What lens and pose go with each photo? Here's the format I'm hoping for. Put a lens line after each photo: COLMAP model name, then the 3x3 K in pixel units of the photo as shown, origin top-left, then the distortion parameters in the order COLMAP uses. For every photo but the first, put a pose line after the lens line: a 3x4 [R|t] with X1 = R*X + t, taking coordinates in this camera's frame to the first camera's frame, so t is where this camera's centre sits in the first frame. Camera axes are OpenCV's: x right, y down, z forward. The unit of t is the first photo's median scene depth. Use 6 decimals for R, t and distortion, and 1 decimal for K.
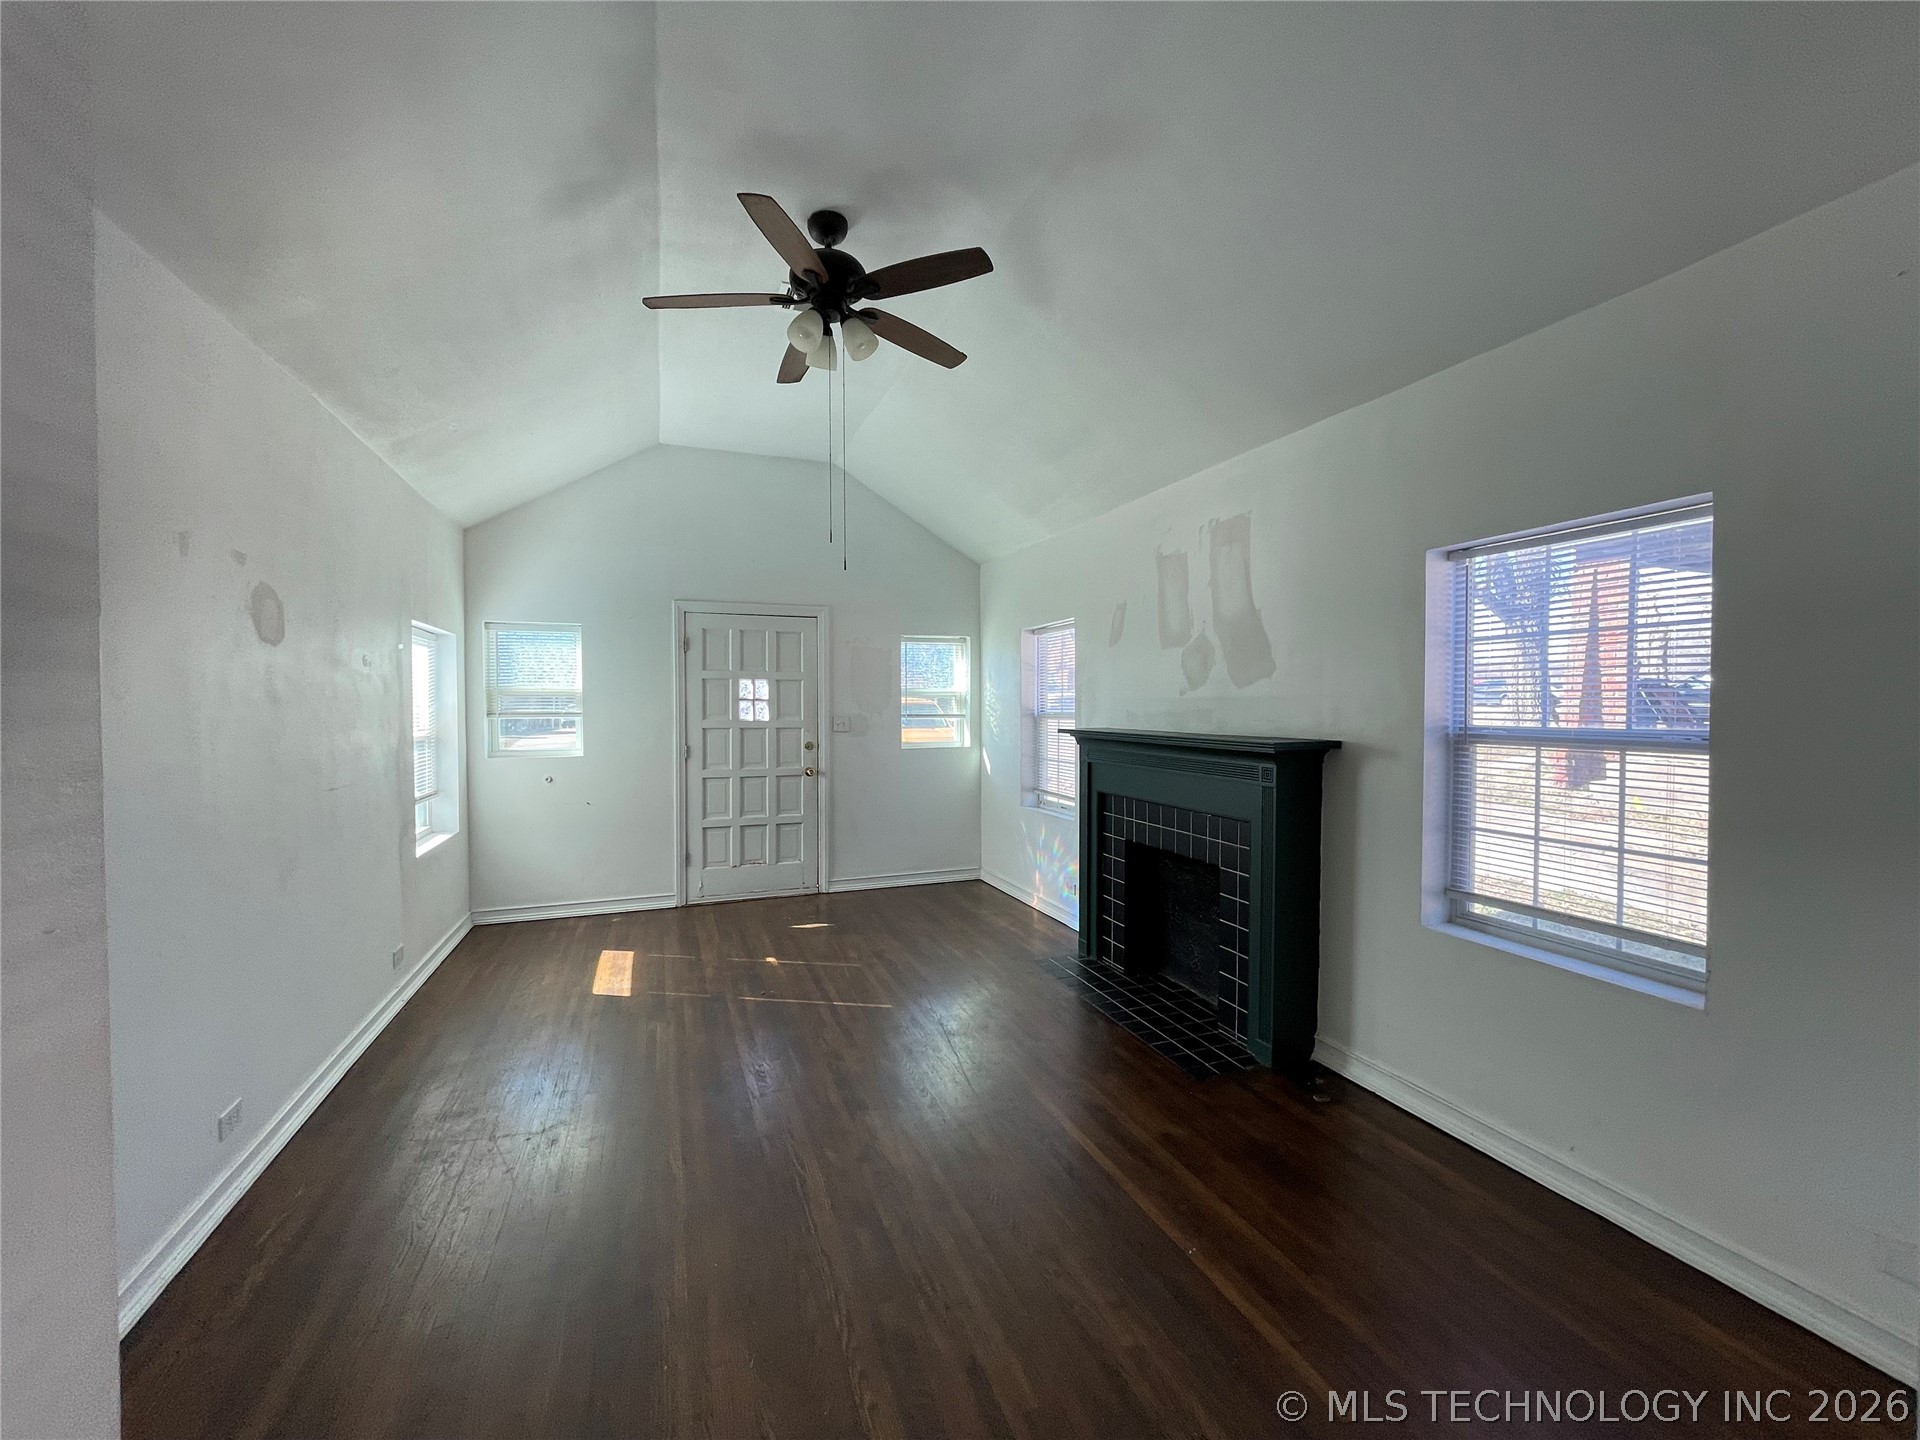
lens RADIAL K [[778.5, 0, 952.9], [0, 778.5, 715.3], [0, 0, 1]] dist [-0.002185, -0.000314]
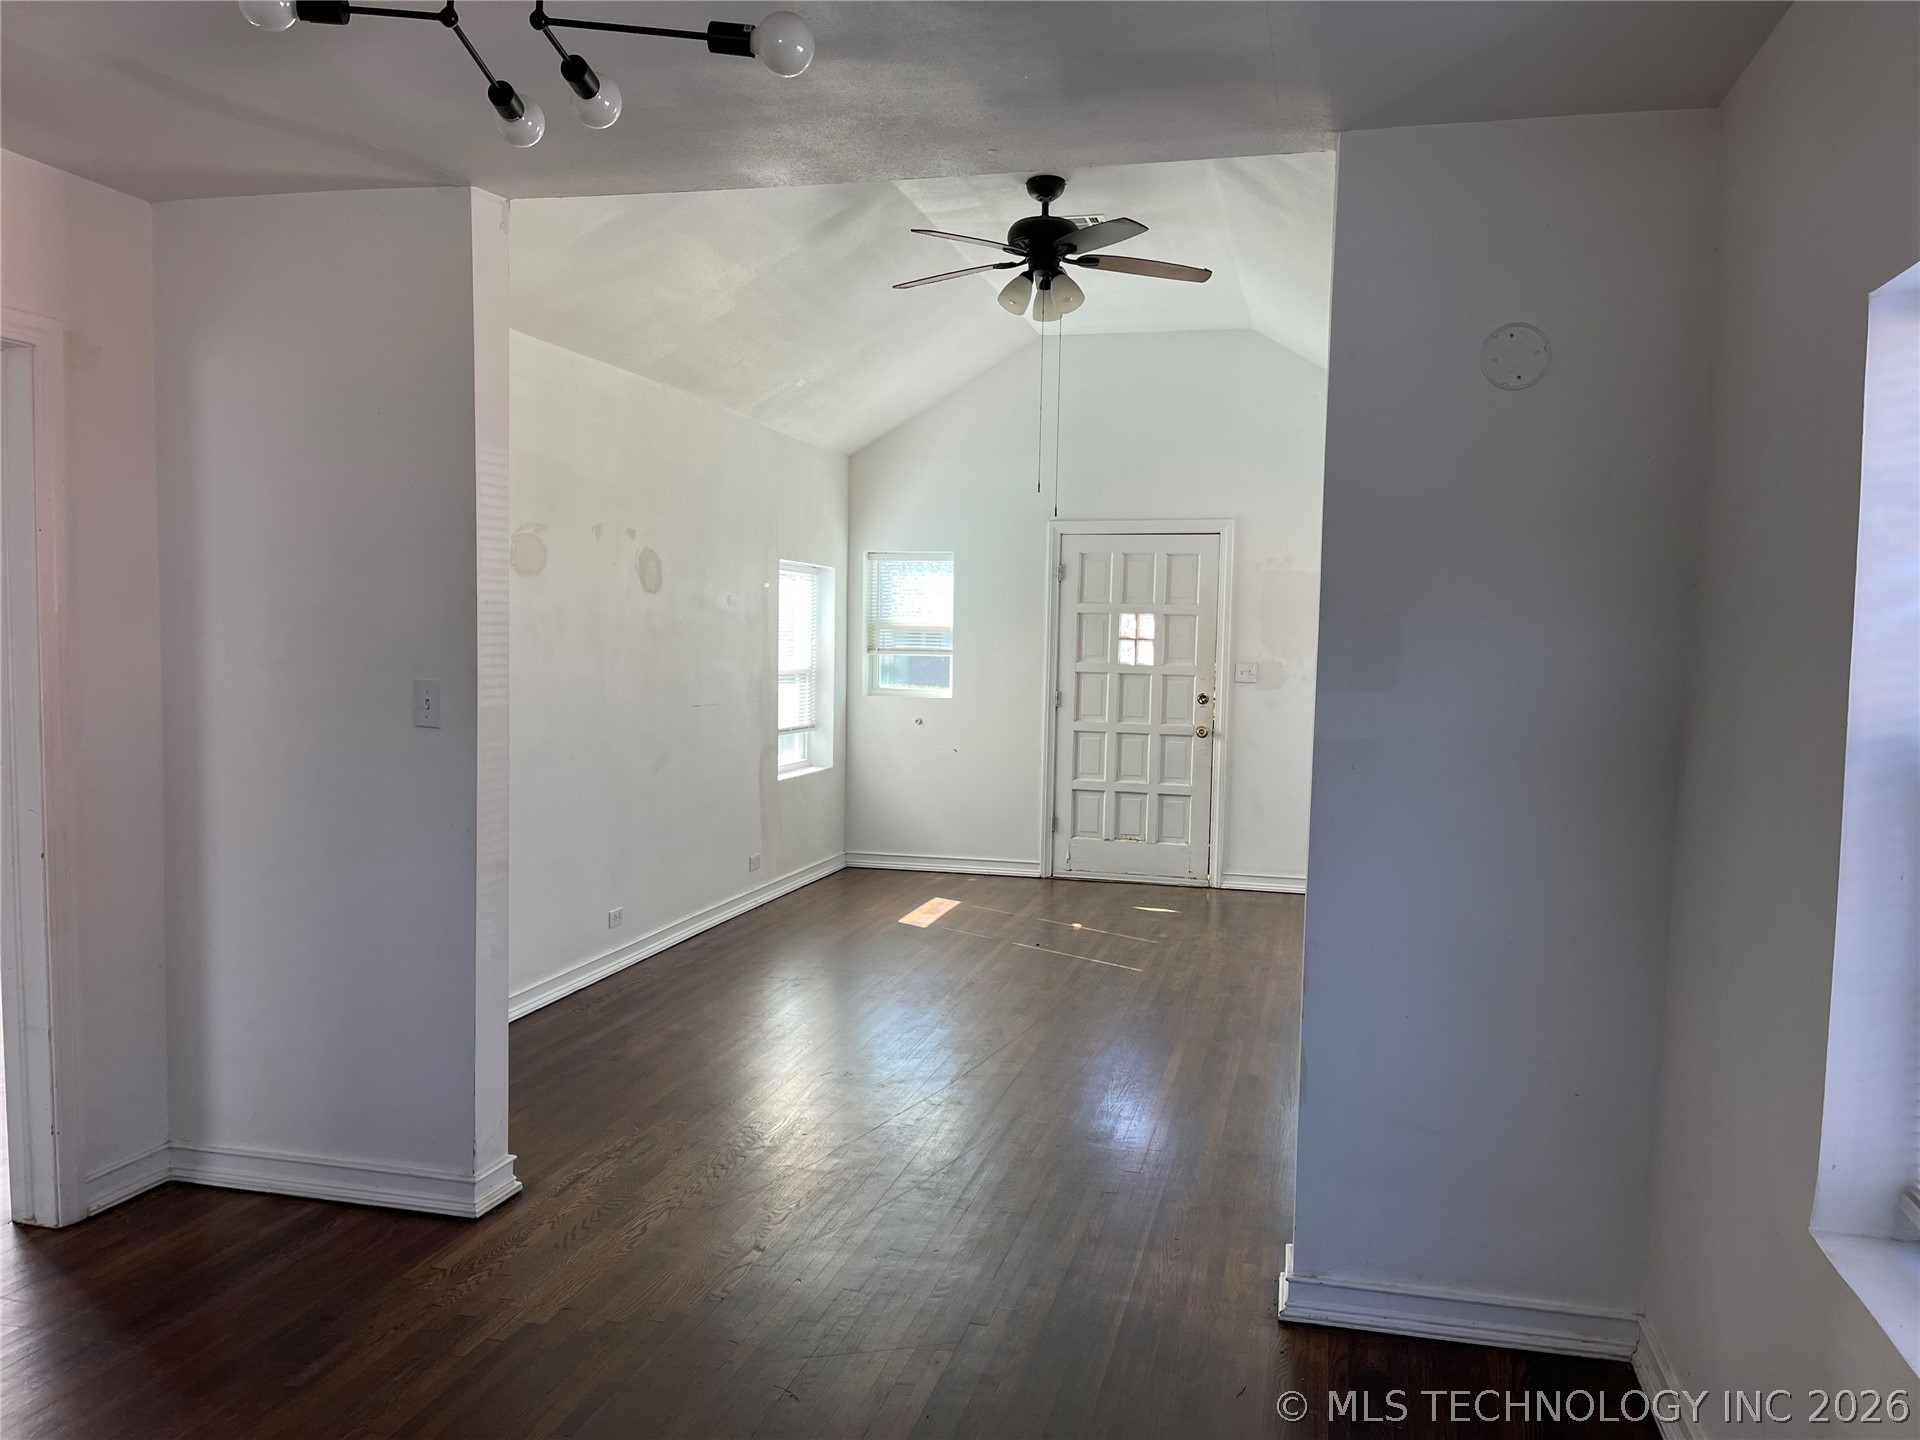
lens RADIAL K [[1442.1, 0, 963.7], [0, 1442.1, 722.4], [0, 0, 1]] dist [0.010502, -0.006501]
pose [[0.820993, 0.051574, -0.568604, 0.465637], [-0.027987, 0.998350, 0.050143, -0.003562], [0.570252, -0.025254, 0.821082, -0.350666]]
